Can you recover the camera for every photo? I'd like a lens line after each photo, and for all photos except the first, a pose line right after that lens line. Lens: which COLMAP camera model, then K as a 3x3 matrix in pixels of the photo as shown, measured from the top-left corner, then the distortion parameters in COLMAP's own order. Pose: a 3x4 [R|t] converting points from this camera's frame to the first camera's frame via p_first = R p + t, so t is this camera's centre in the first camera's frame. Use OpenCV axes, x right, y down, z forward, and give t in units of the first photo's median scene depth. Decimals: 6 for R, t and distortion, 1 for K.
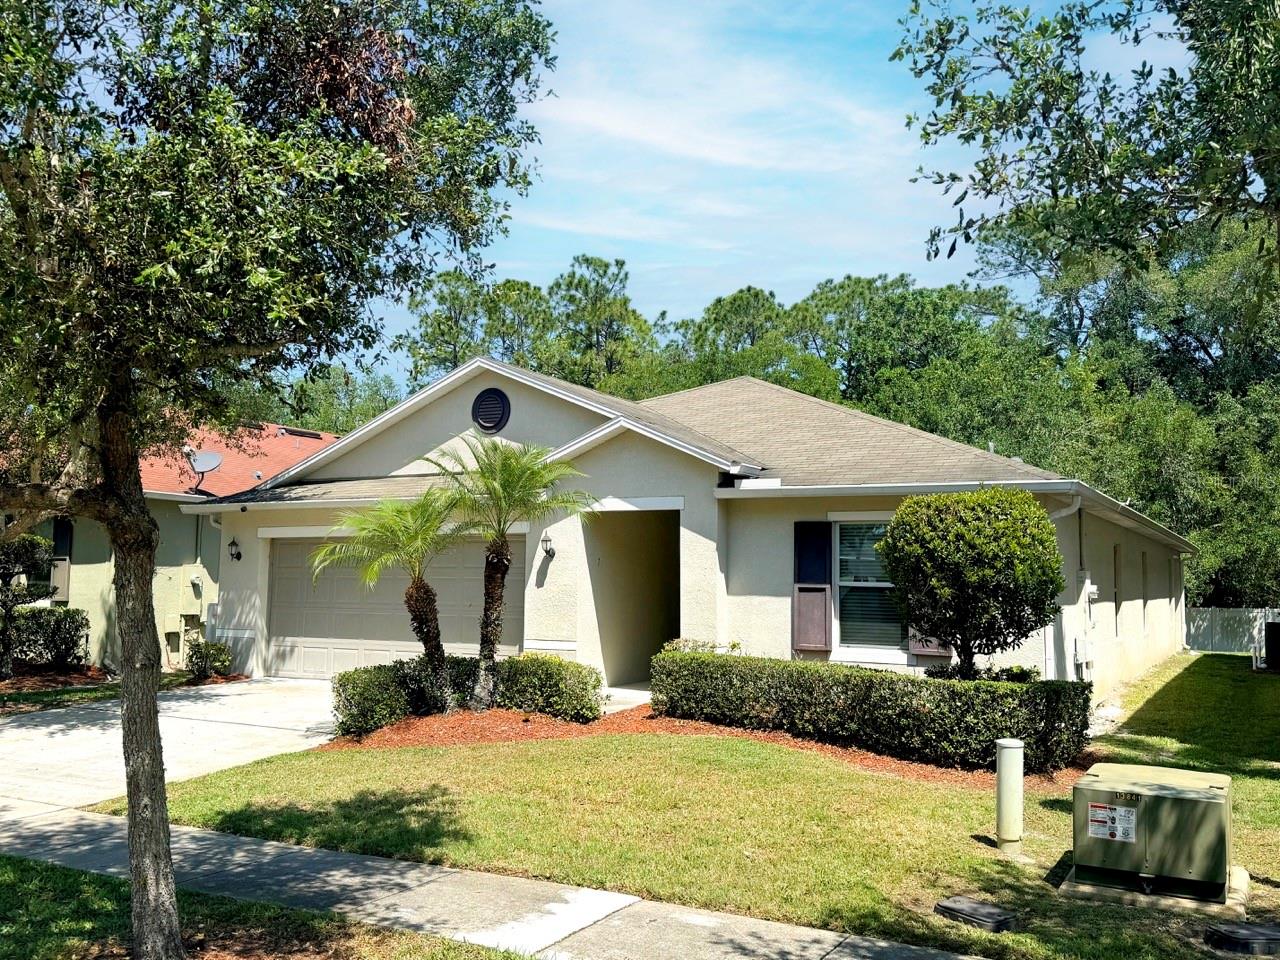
lens RADIAL K [[1216.5, 0, 643.3], [0, 1216.5, 481.1], [0, 0, 1]] dist [0.072665, 0.000000]
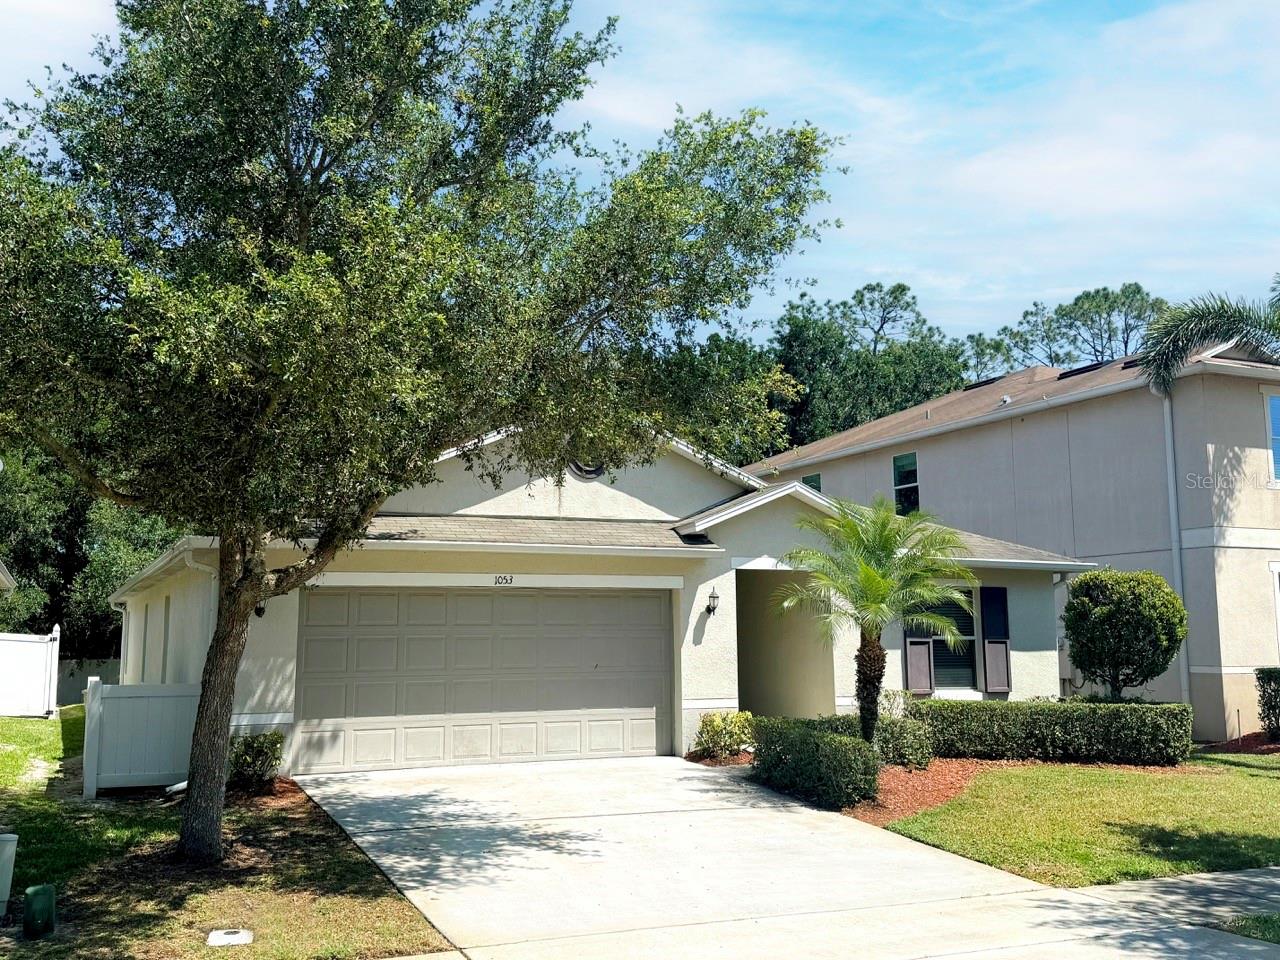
lens RADIAL K [[1216.5, 0, 637.8], [0, 1216.5, 475.4], [0, 0, 1]] dist [0.072665, 0.000000]
pose [[0.592503, 0.090727, 0.800443, -0.978739], [-0.057202, 0.995868, -0.070535, 0.024892], [-0.803535, -0.003995, 0.595244, 0.489663]]
